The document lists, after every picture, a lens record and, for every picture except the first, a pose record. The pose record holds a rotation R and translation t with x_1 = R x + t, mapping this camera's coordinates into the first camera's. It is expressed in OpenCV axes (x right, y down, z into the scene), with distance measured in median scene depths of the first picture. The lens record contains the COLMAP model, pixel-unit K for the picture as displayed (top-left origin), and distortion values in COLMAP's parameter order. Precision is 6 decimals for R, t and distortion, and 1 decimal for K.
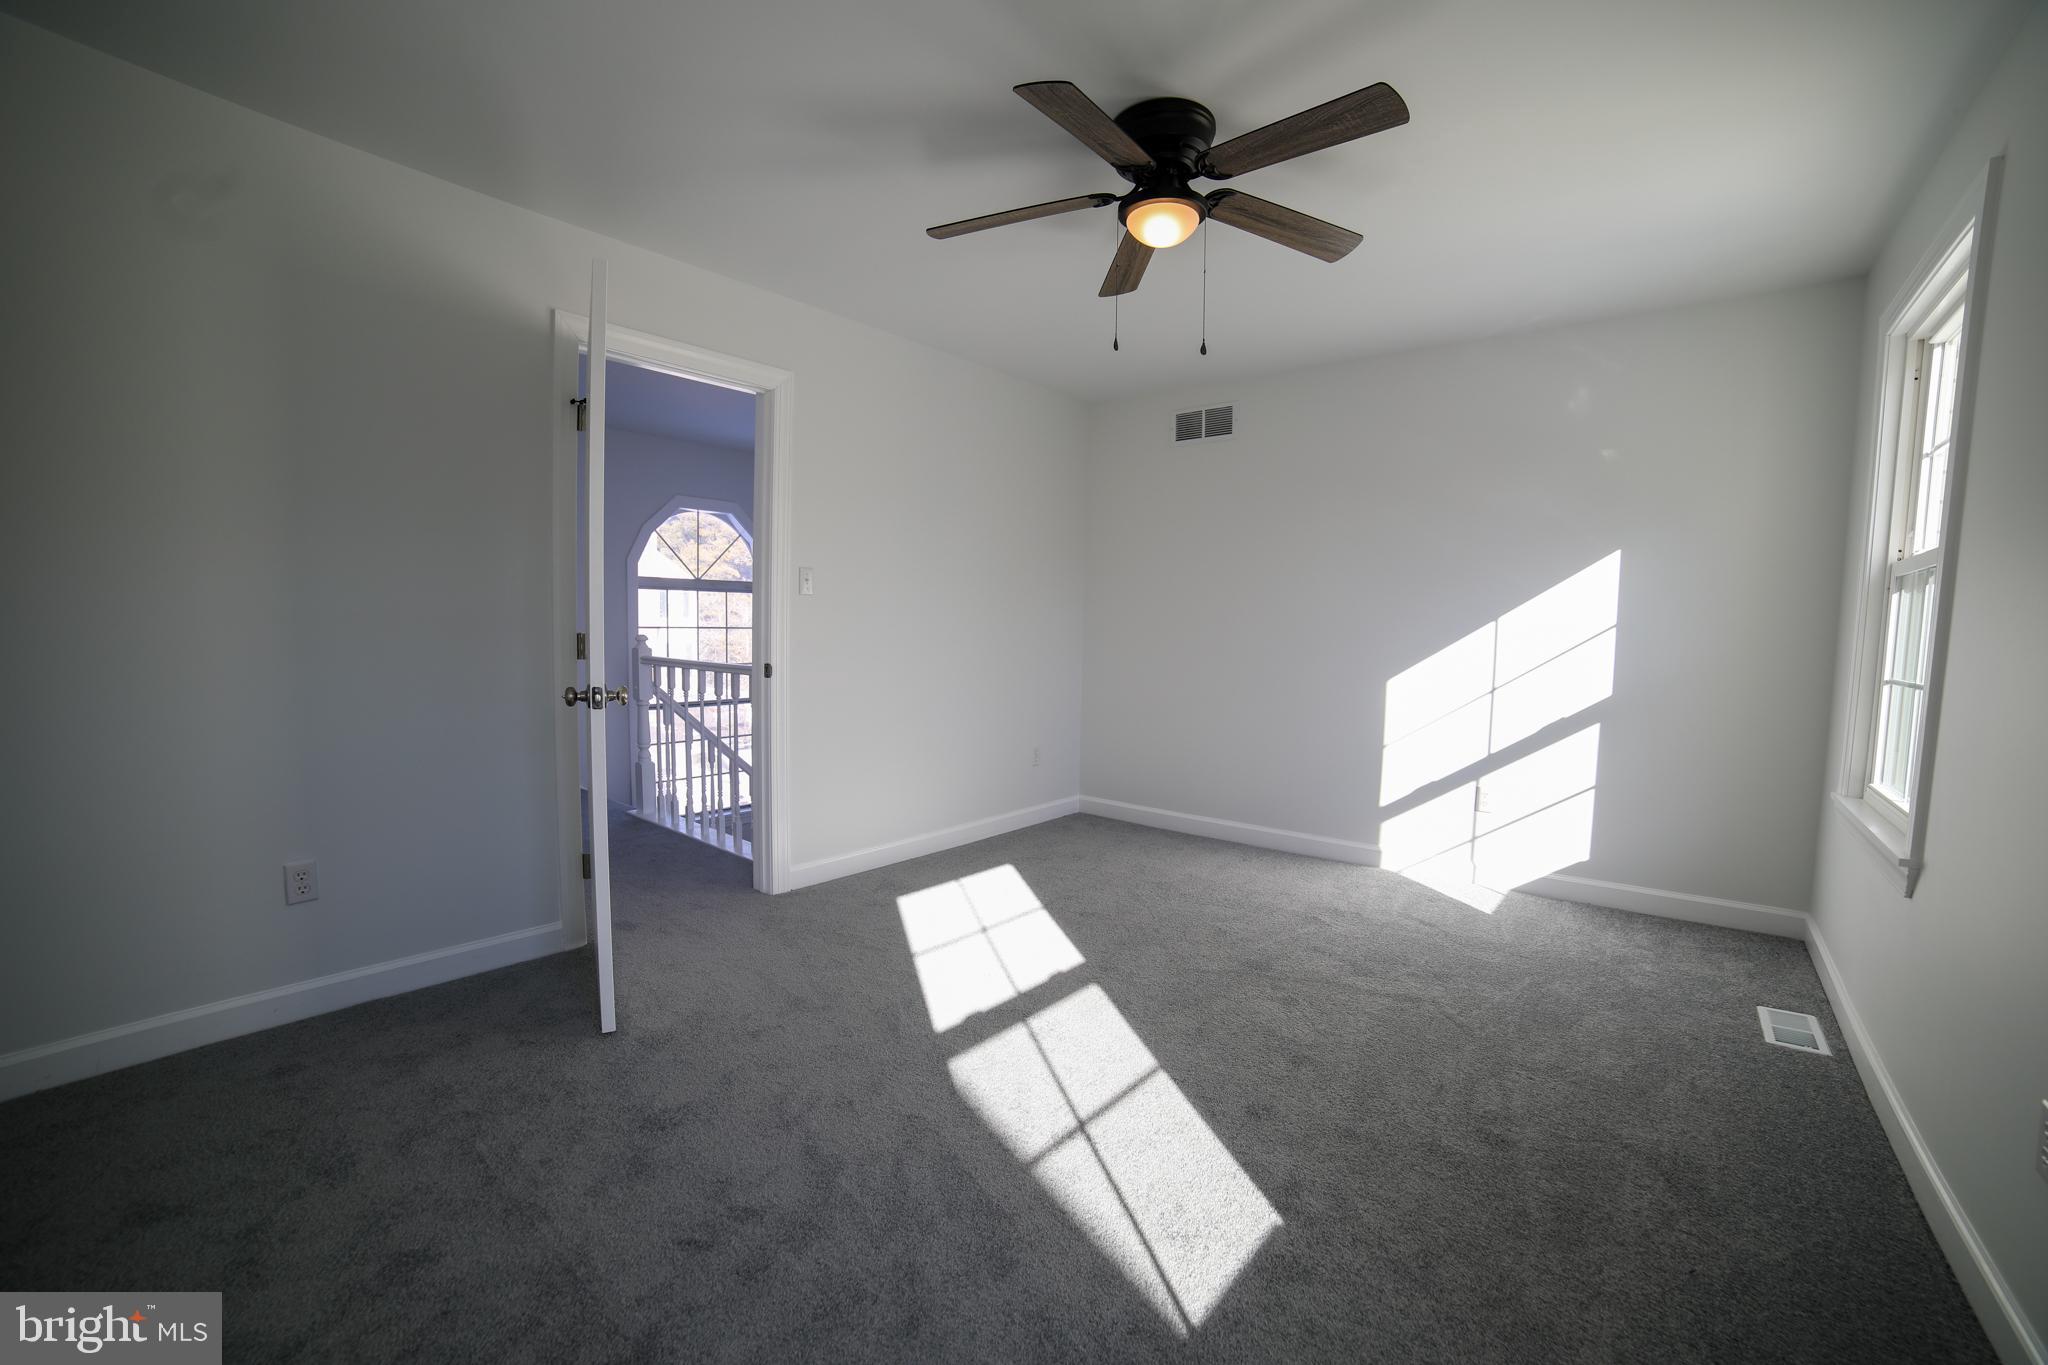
lens RADIAL K [[843.7, 0, 1030.3], [0, 843.7, 679.7], [0, 0, 1]] dist [-0.112835, 0.039461]
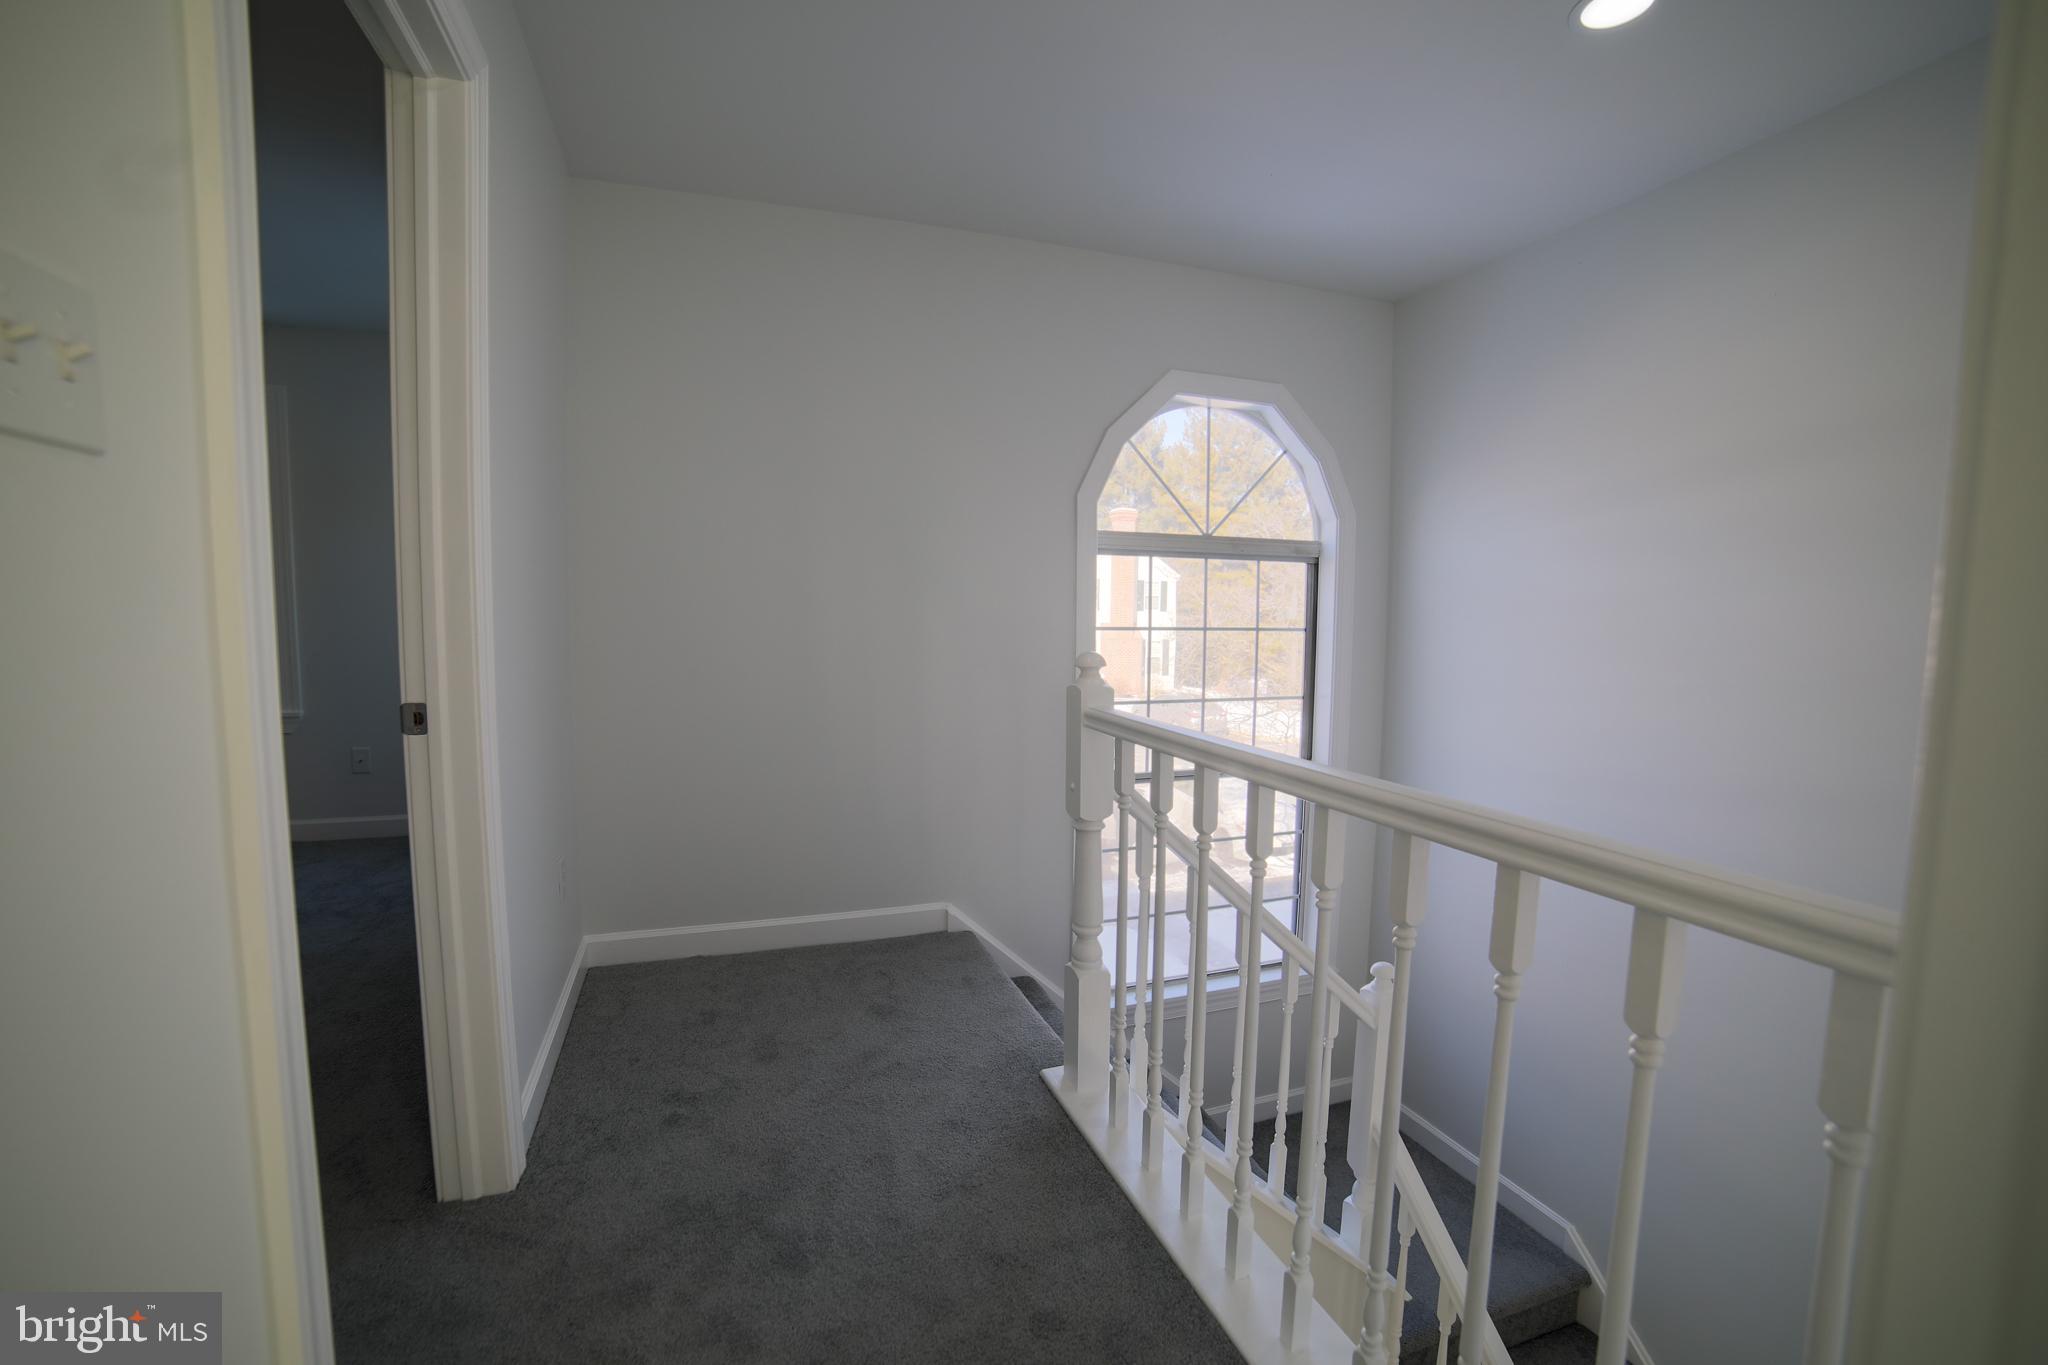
lens RADIAL K [[843.7, 0, 1030.3], [0, 843.7, 679.7], [0, 0, 1]] dist [-0.112835, 0.039461]
pose [[0.856146, 0.031470, -0.515775, -0.278562], [-0.031765, 0.999461, 0.008254, -0.042472], [0.515757, 0.009317, 0.856684, 0.619730]]
